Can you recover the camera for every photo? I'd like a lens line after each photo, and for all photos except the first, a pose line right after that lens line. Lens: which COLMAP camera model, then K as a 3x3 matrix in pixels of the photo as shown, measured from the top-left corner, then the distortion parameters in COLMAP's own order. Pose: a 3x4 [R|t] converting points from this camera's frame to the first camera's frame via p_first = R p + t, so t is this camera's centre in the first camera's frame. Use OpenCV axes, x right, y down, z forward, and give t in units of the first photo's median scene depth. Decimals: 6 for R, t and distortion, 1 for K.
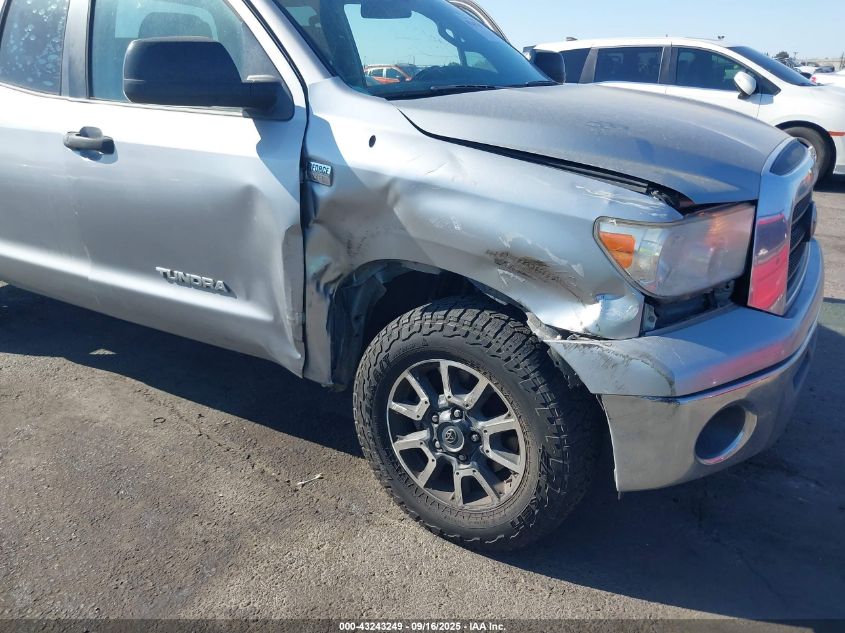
lens RADIAL K [[677.5, 0, 408.1], [0, 677.5, 316.3], [0, 0, 1]] dist [0.008120, -0.006600]
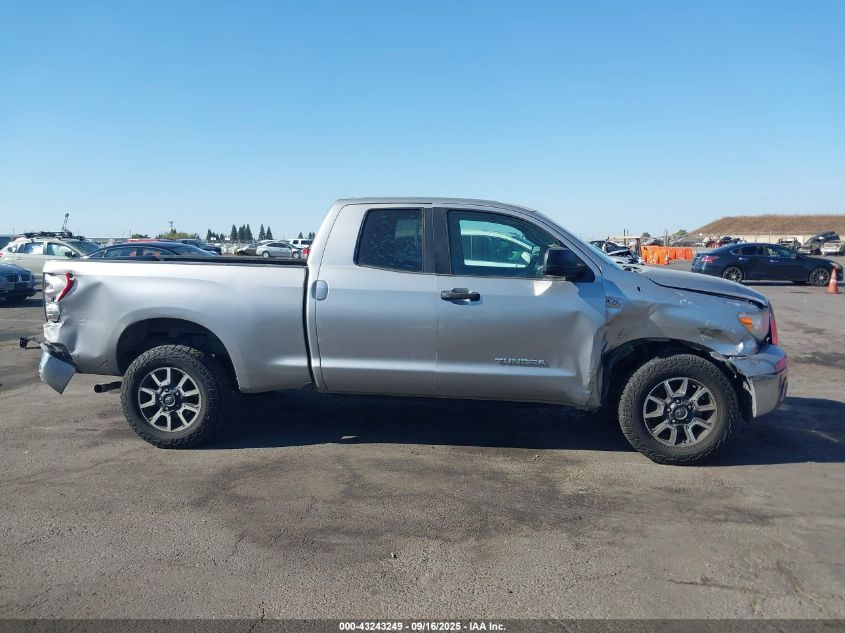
lens RADIAL K [[677.5, 0, 408.1], [0, 677.5, 316.3], [0, 0, 1]] dist [0.008120, -0.006600]
pose [[0.914486, -0.034632, 0.403132, -1.787507], [0.130811, 0.968131, -0.213568, 0.247089], [-0.382888, 0.248039, 0.889872, -0.821805]]
